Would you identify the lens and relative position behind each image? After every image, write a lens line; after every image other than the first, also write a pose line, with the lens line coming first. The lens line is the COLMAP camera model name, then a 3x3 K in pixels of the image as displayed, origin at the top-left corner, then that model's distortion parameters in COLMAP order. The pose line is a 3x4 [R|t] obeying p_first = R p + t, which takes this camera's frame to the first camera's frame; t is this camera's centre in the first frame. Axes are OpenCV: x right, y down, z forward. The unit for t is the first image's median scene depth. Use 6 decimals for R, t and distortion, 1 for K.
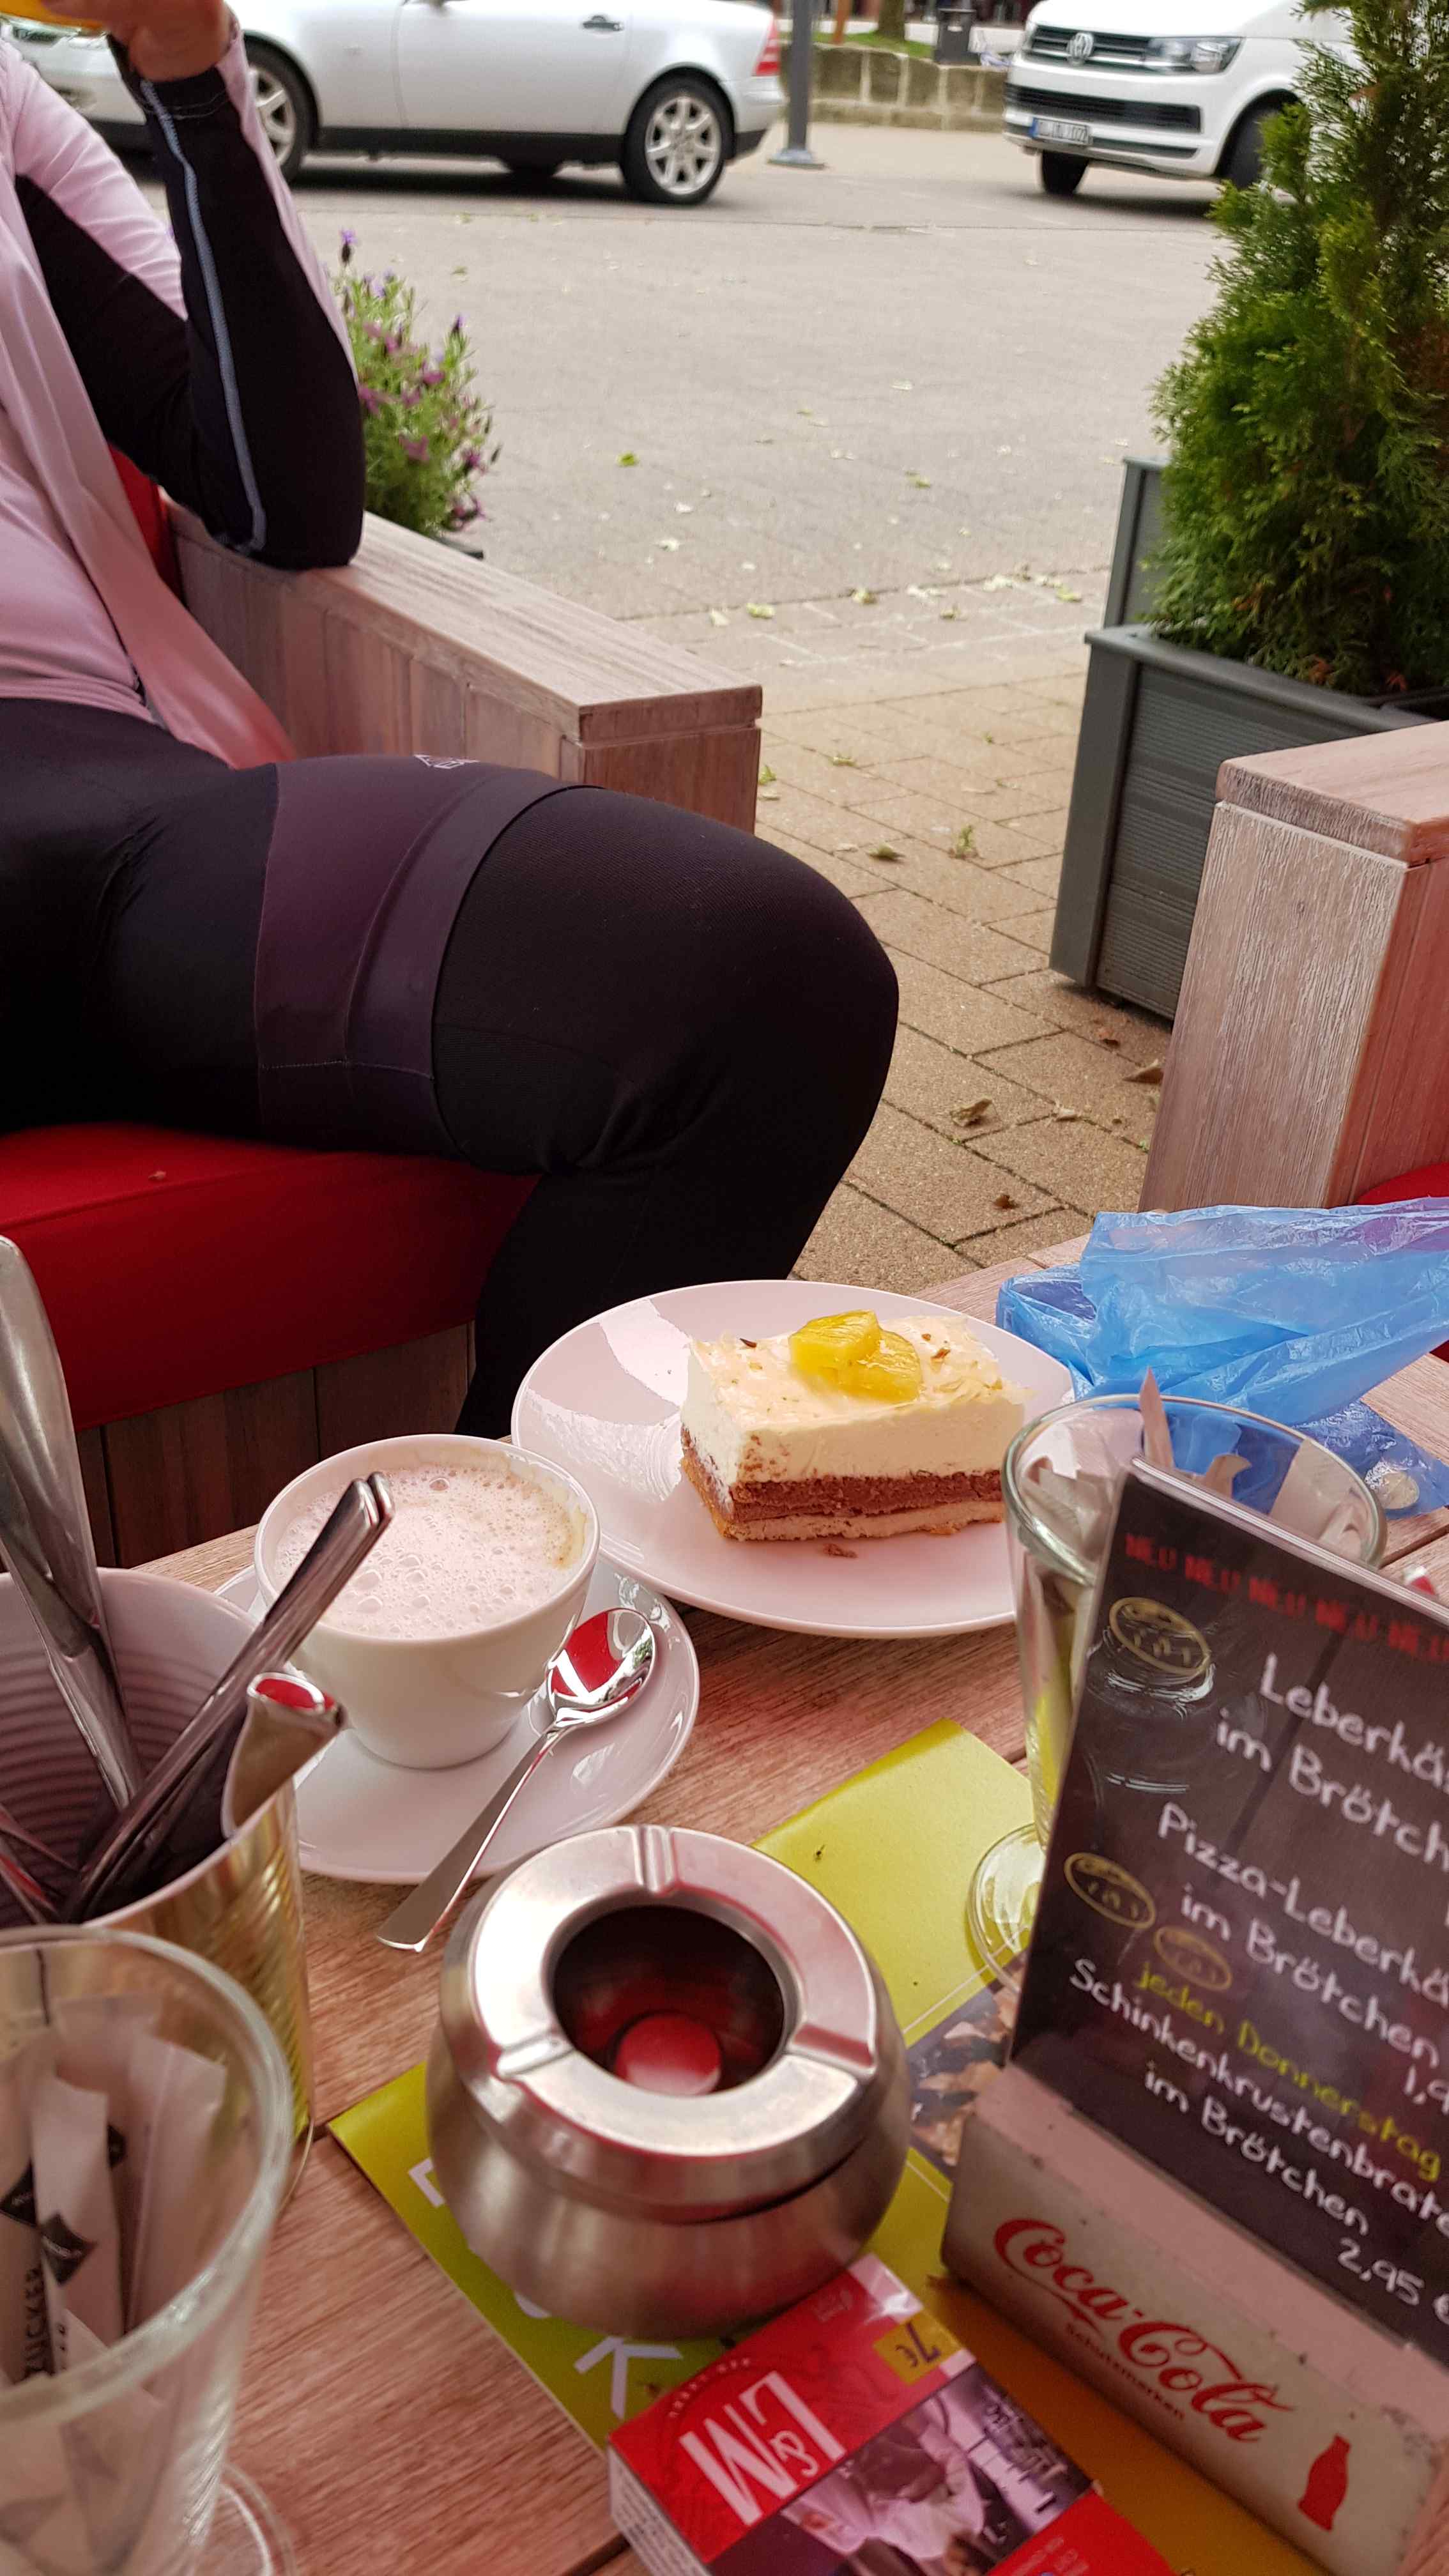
lens RADIAL K [[2043.9, 0, 727.2], [0, 2043.9, 1310.8], [0, 0, 1]] dist [0.045801, -0.073802]
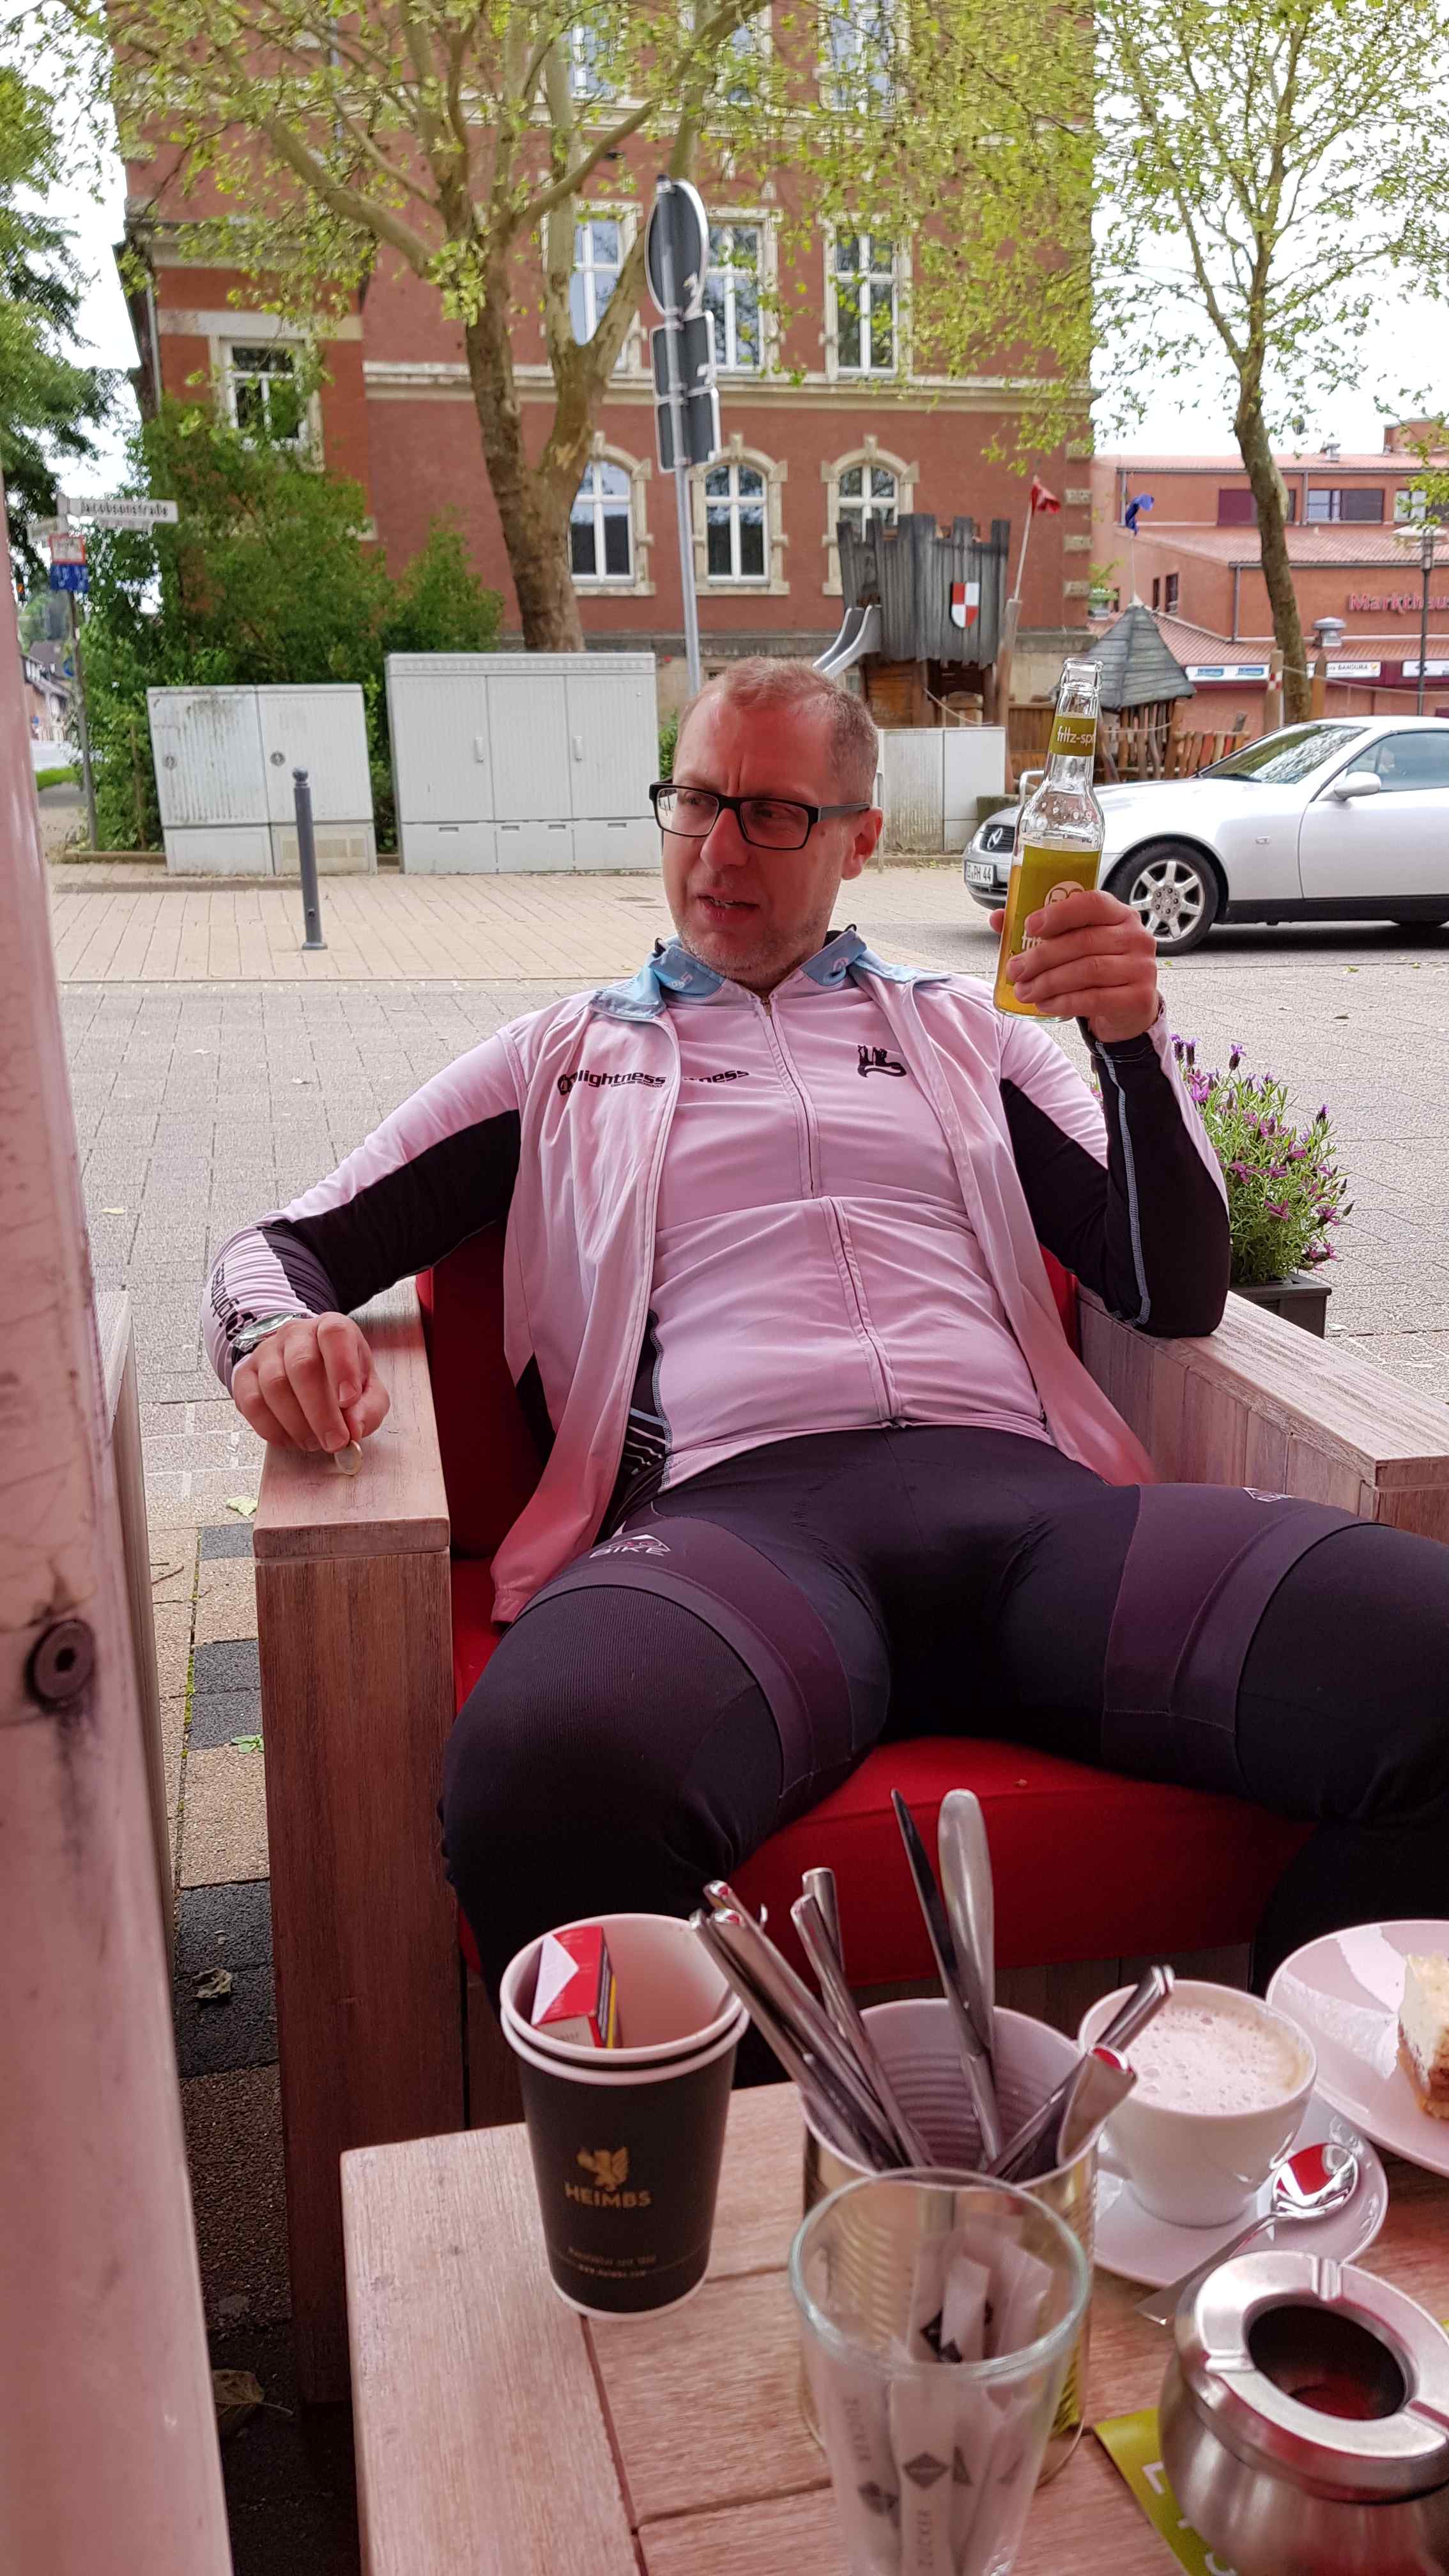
lens RADIAL K [[2043.9, 0, 711.0], [0, 2043.9, 1308.2], [0, 0, 1]] dist [0.045801, -0.073802]
pose [[0.914996, 0.036343, -0.401824, 0.064197], [-0.156684, 0.949775, -0.270883, 0.034699], [0.371797, 0.310816, 0.874734, -0.344499]]
